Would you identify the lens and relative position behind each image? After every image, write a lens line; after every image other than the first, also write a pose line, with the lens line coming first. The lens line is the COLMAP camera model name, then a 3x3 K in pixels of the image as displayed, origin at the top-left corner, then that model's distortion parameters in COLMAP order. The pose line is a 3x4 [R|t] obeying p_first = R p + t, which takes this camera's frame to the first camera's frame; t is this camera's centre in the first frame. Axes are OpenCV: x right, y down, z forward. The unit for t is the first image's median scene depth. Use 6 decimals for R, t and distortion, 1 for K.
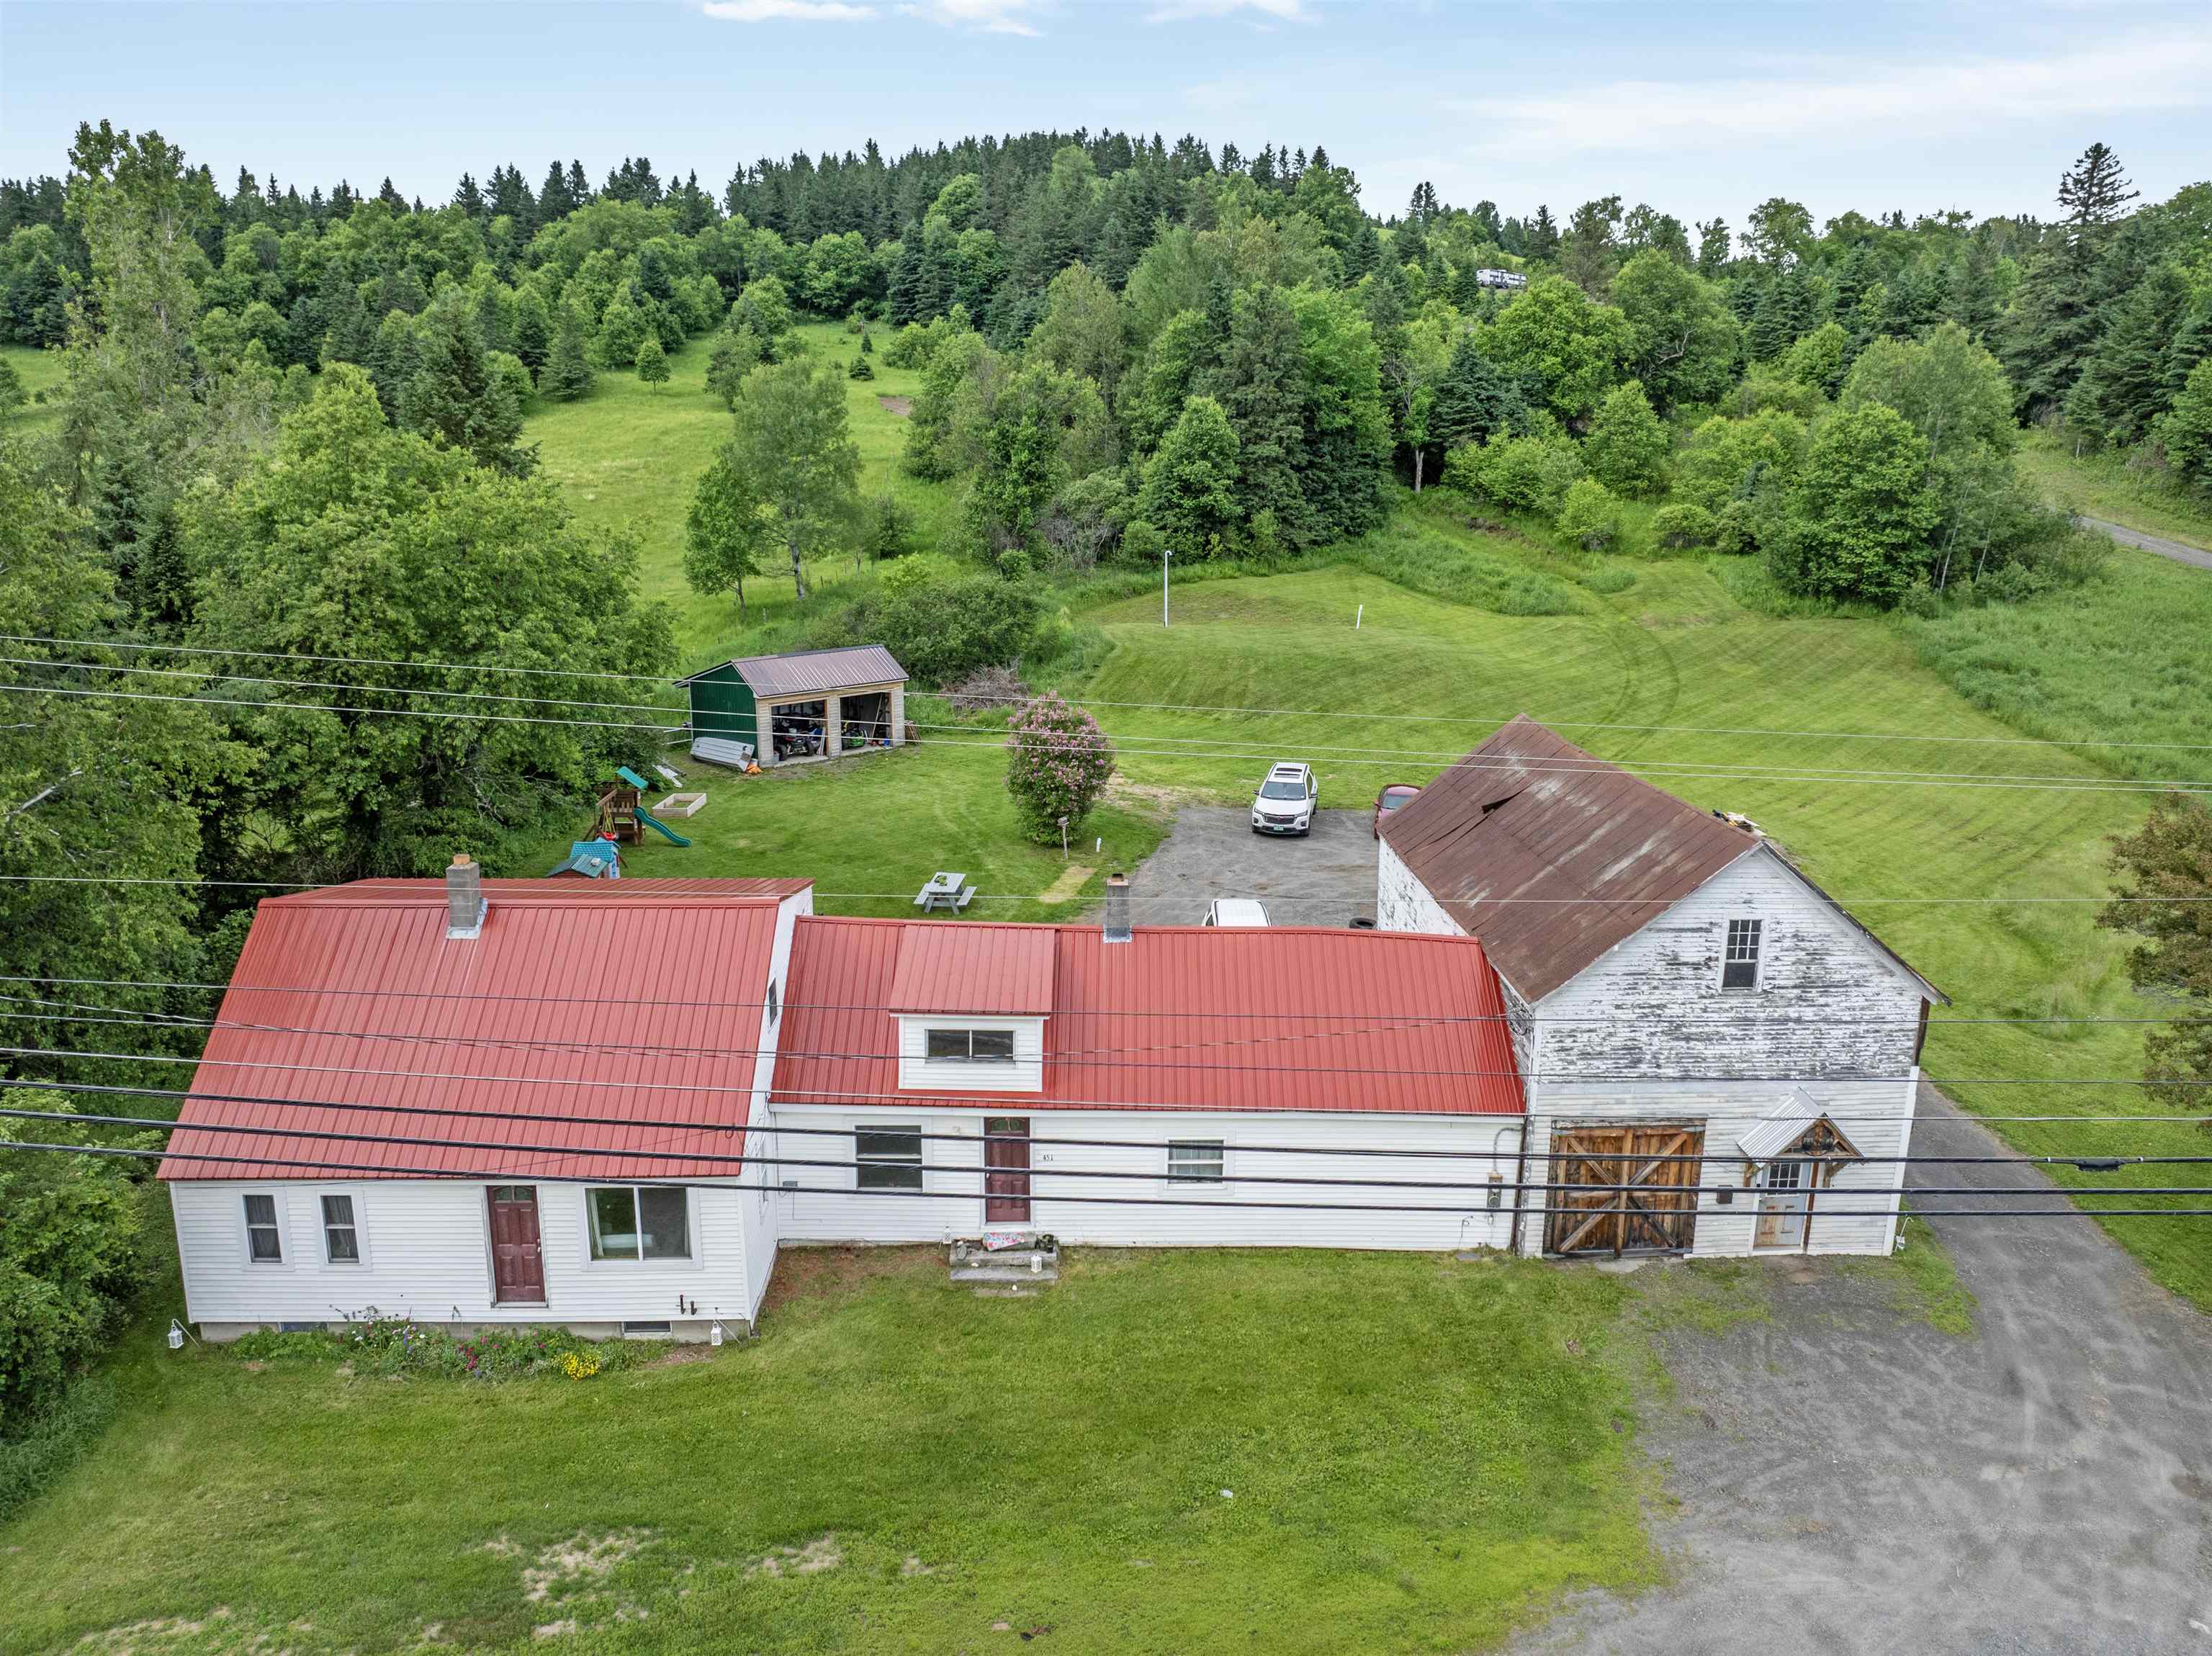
lens RADIAL K [[1558.2, 0, 1117.1], [0, 1558.2, 815.6], [0, 0, 1]] dist [-0.047972, 0.020795]
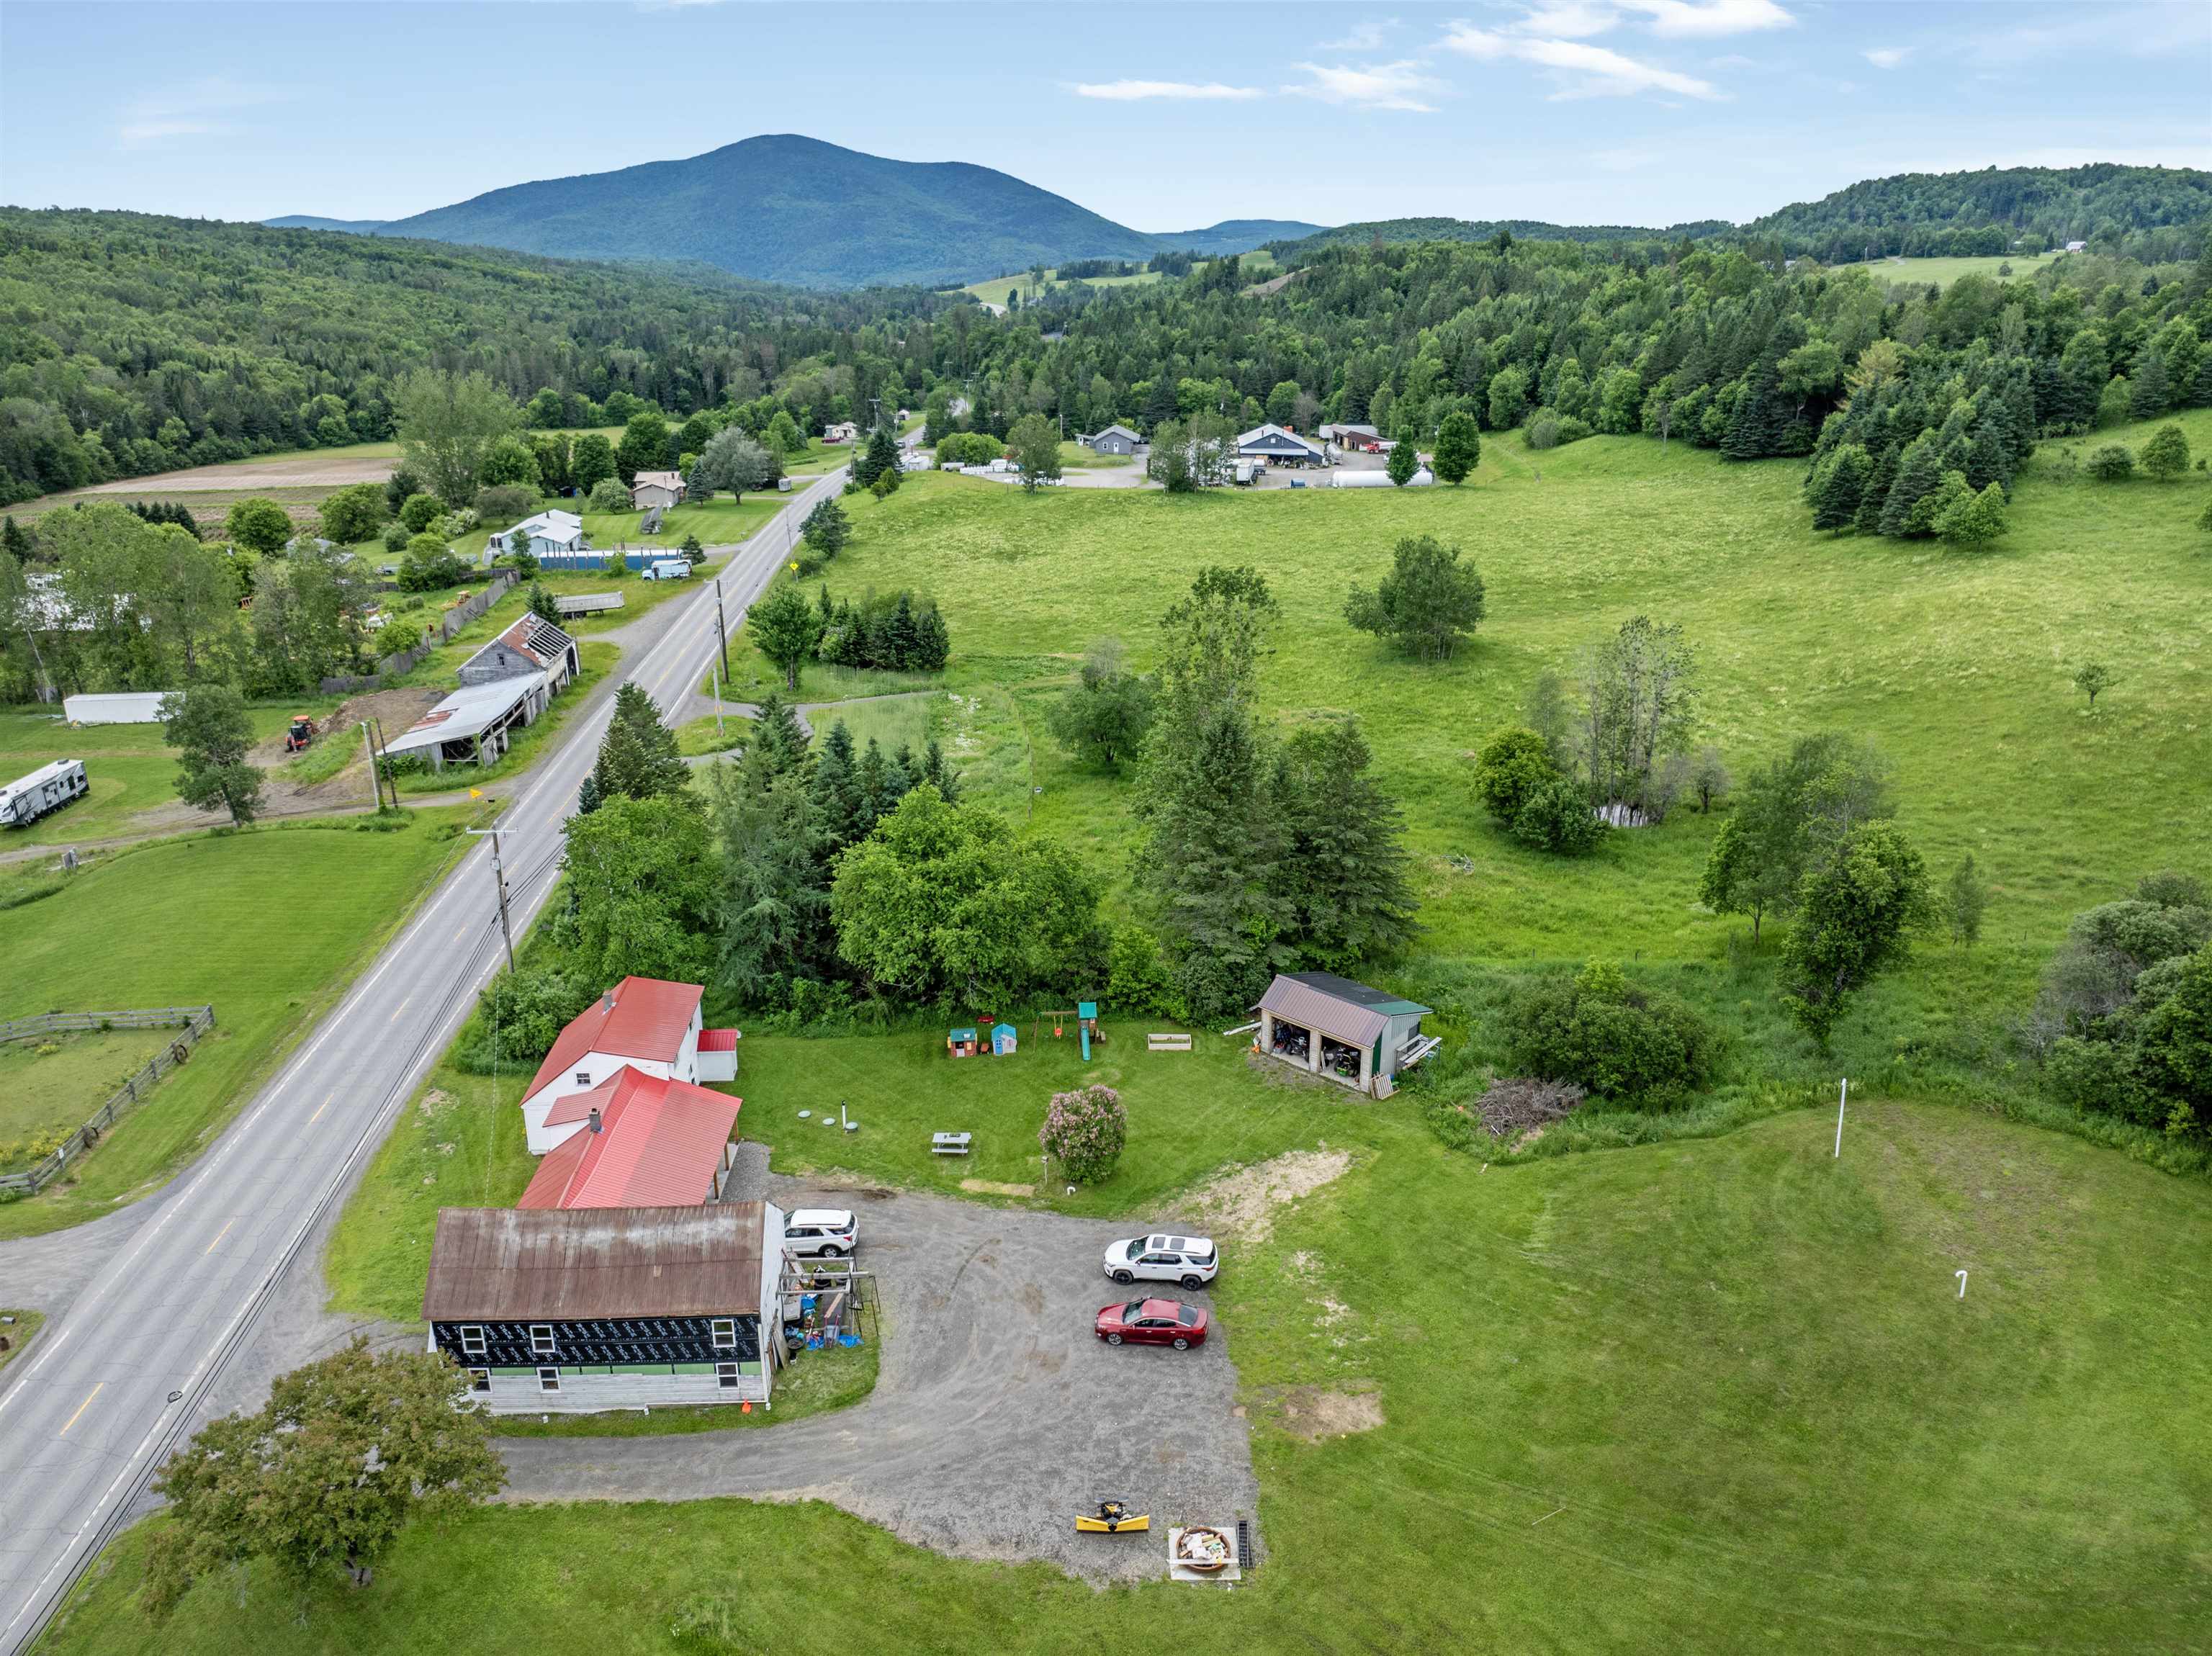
lens RADIAL K [[1558.2, 0, 1109.2], [0, 1558.2, 822.8], [0, 0, 1]] dist [-0.047972, 0.020795]
pose [[0.017275, 0.332973, -0.942778, 0.756988], [-0.225783, 0.919862, 0.320742, -0.470153], [0.974024, 0.207323, 0.091070, 0.496542]]
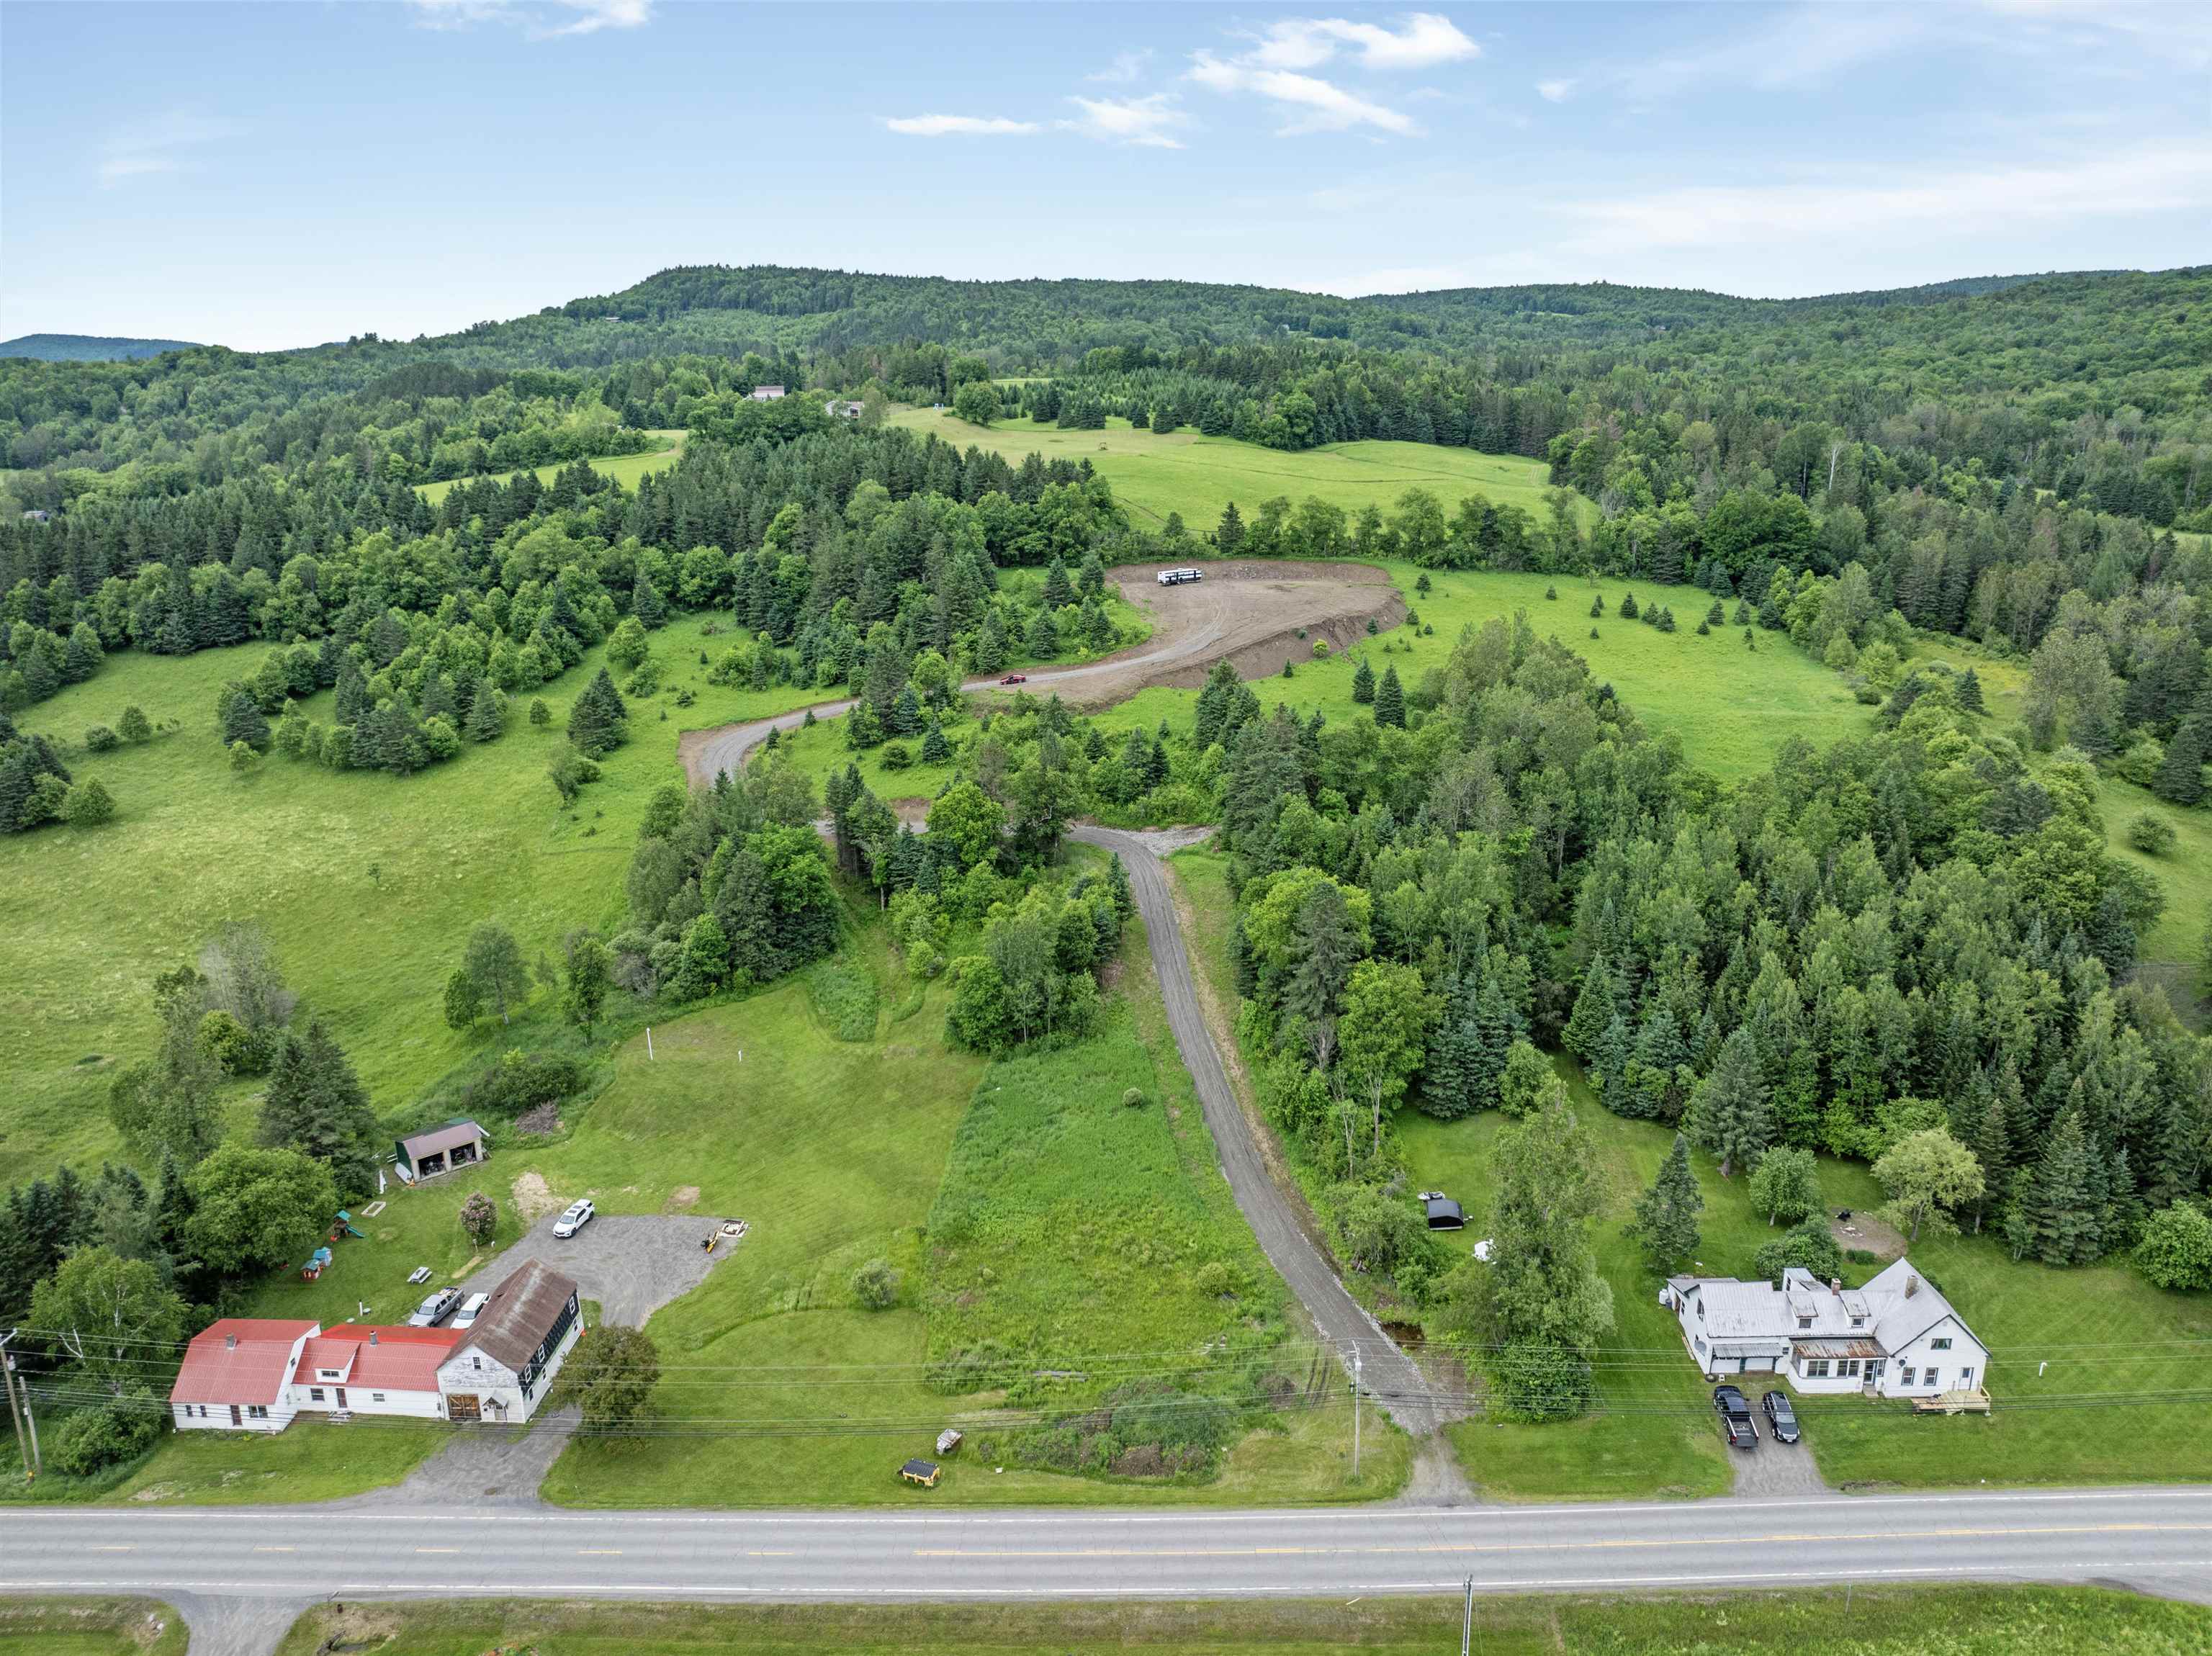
lens RADIAL K [[1558.2, 0, 1118.9], [0, 1558.2, 821.8], [0, 0, 1]] dist [-0.047972, 0.020795]
pose [[0.997652, 0.004025, -0.068364, 0.823401], [-0.000775, 0.998871, 0.047499, -0.553619], [0.068477, -0.047335, 0.996529, -1.082917]]
